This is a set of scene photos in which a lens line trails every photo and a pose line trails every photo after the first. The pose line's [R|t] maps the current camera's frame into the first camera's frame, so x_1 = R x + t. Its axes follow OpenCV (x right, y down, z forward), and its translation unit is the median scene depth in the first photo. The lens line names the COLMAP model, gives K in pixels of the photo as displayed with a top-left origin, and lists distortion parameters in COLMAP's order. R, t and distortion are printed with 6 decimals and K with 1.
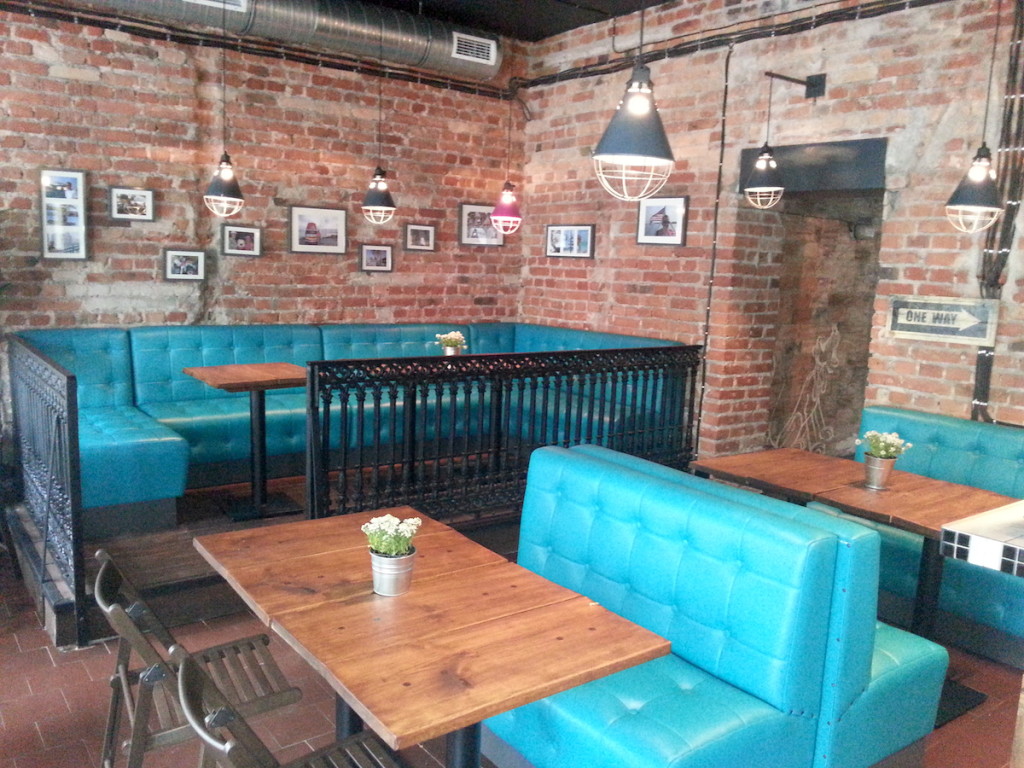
lens RADIAL K [[840.3, 0, 502.1], [0, 840.3, 402.8], [0, 0, 1]] dist [-0.004891, -0.040949]
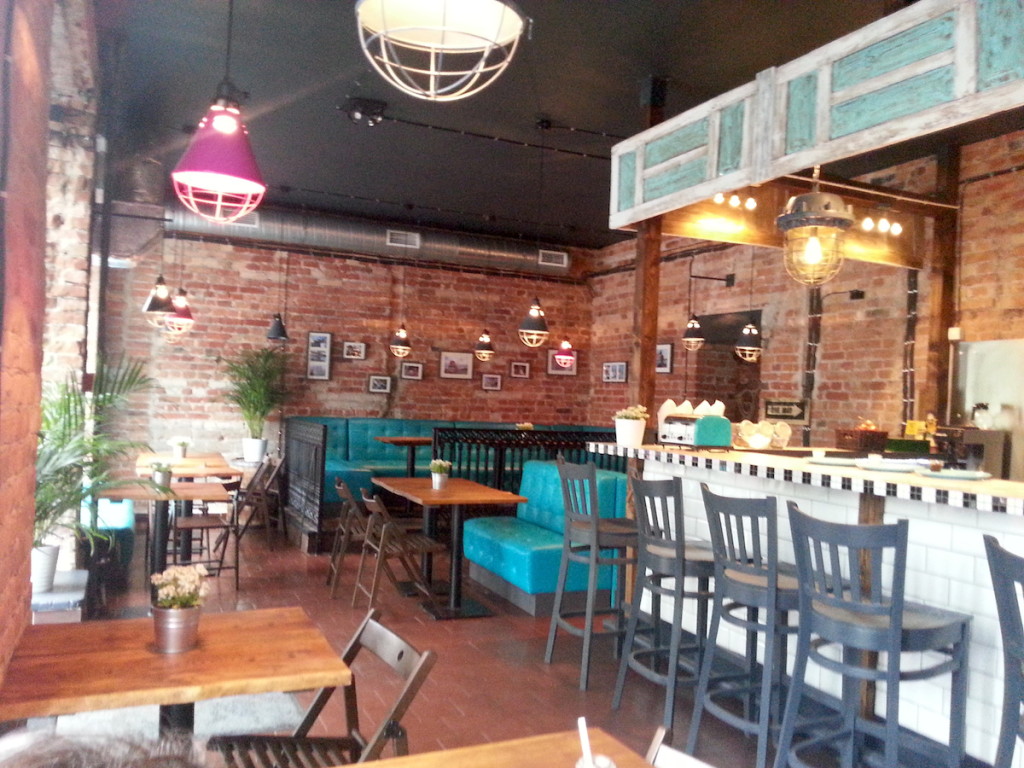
lens RADIAL K [[840.3, 0, 513.9], [0, 840.3, 404.4], [0, 0, 1]] dist [-0.004891, -0.040949]
pose [[0.977957, 0.005580, -0.208730, 0.286580], [-0.040839, 0.985448, -0.165000, 0.169456], [0.204772, 0.169888, 0.963954, -0.685163]]
